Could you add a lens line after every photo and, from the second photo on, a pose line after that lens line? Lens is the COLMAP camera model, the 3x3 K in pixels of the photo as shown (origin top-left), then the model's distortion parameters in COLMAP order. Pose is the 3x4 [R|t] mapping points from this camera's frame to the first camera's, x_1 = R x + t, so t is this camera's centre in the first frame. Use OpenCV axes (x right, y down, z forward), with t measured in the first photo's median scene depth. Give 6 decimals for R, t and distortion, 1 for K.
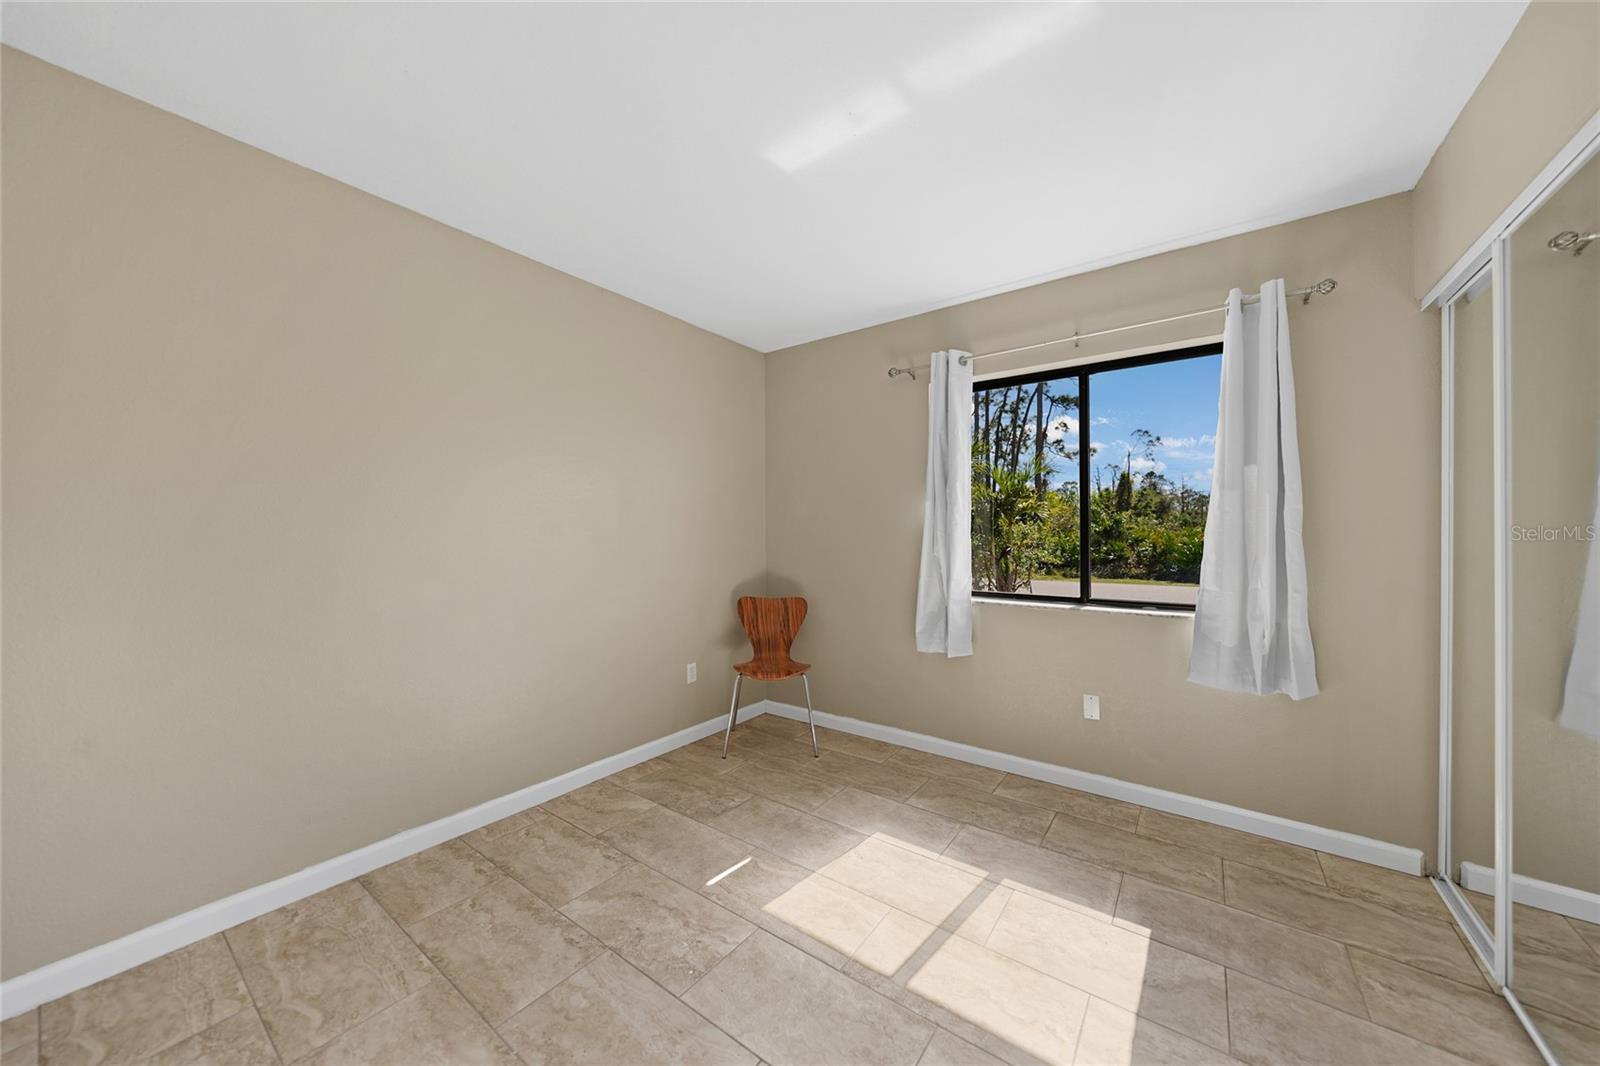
lens RADIAL K [[549.4, 0, 800.0], [0, 549.4, 533.0], [0, 0, 1]] dist [0.023844, 0.000066]
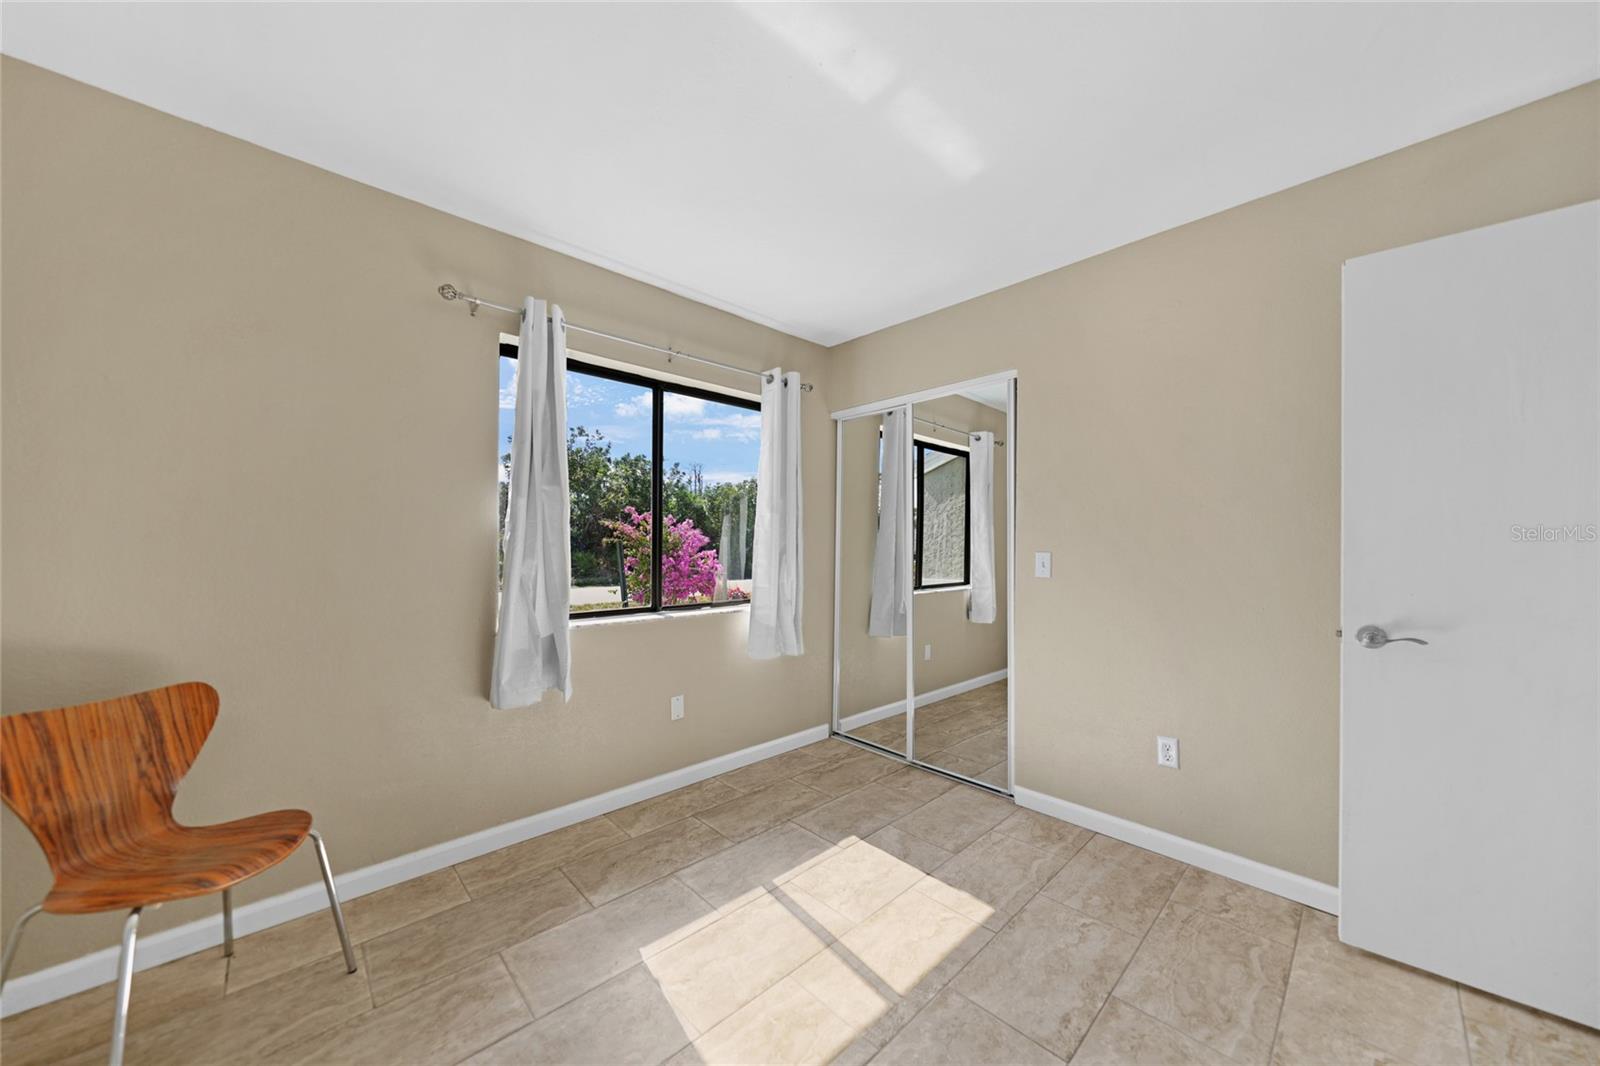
lens RADIAL K [[557.5, 0, 803.1], [0, 557.5, 541.6], [0, 0, 1]] dist [-0.000276, -0.000107]
pose [[0.190771, 0.006605, 0.981612, -0.557630], [-0.002387, 0.999978, -0.006265, 0.004984], [-0.981632, -0.001148, 0.190782, 0.664391]]
